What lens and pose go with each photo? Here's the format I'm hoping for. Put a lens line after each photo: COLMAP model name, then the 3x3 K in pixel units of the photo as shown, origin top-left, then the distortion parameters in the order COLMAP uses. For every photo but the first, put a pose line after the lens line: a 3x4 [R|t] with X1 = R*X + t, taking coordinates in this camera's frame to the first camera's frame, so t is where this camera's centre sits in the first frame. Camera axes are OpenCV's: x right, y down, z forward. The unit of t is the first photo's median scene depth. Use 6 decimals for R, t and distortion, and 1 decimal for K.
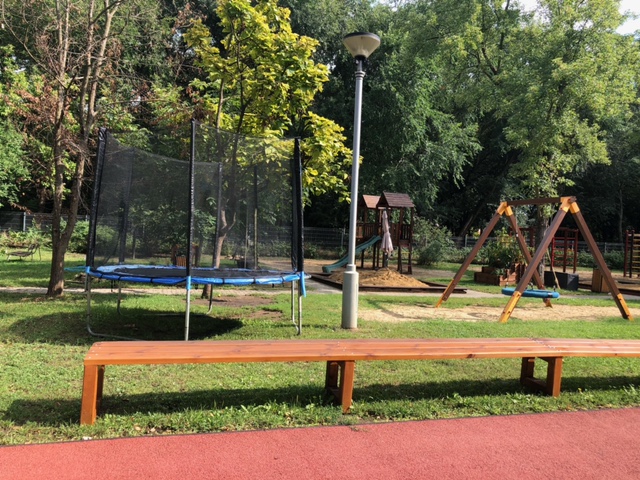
lens RADIAL K [[530.3, 0, 320.0], [0, 530.3, 240.0], [0, 0, 1]] dist [0.017104, 0.002037]
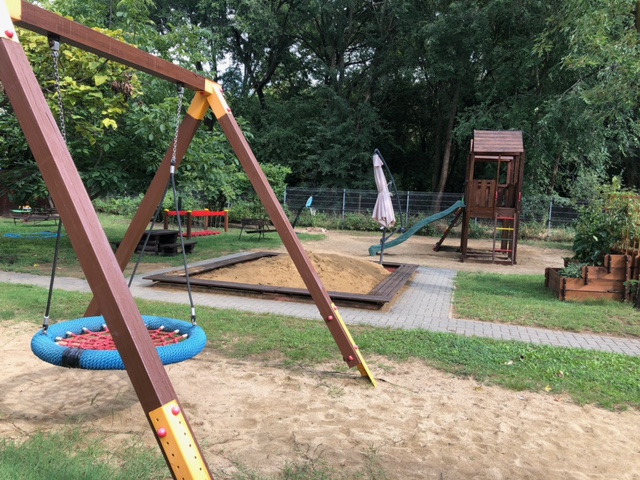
lens RADIAL K [[530.3, 0, 320.0], [0, 530.3, 240.0], [0, 0, 1]] dist [0.017104, 0.002037]
pose [[0.822120, 0.044096, -0.567604, 0.331539], [-0.020559, 0.998645, 0.047805, 0.011932], [0.568943, -0.027632, 0.821913, 0.377862]]
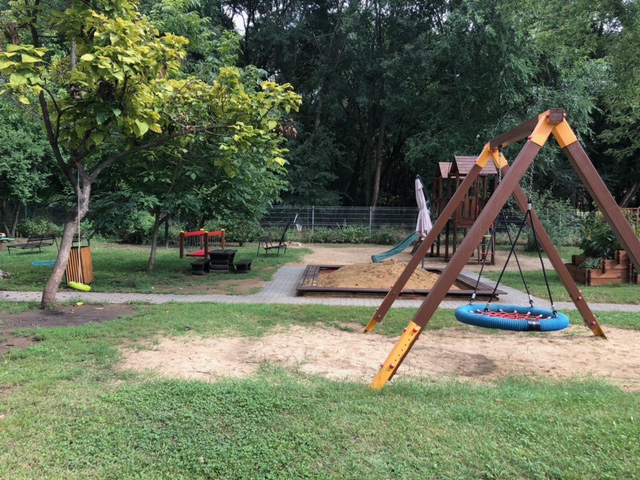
lens RADIAL K [[530.3, 0, 320.0], [0, 530.3, 240.0], [0, 0, 1]] dist [0.017104, 0.002037]
pose [[0.938043, -0.008741, -0.346409, 0.197264], [0.017637, 0.999590, 0.022536, 0.008586], [0.346071, -0.027250, 0.937813, 0.214259]]
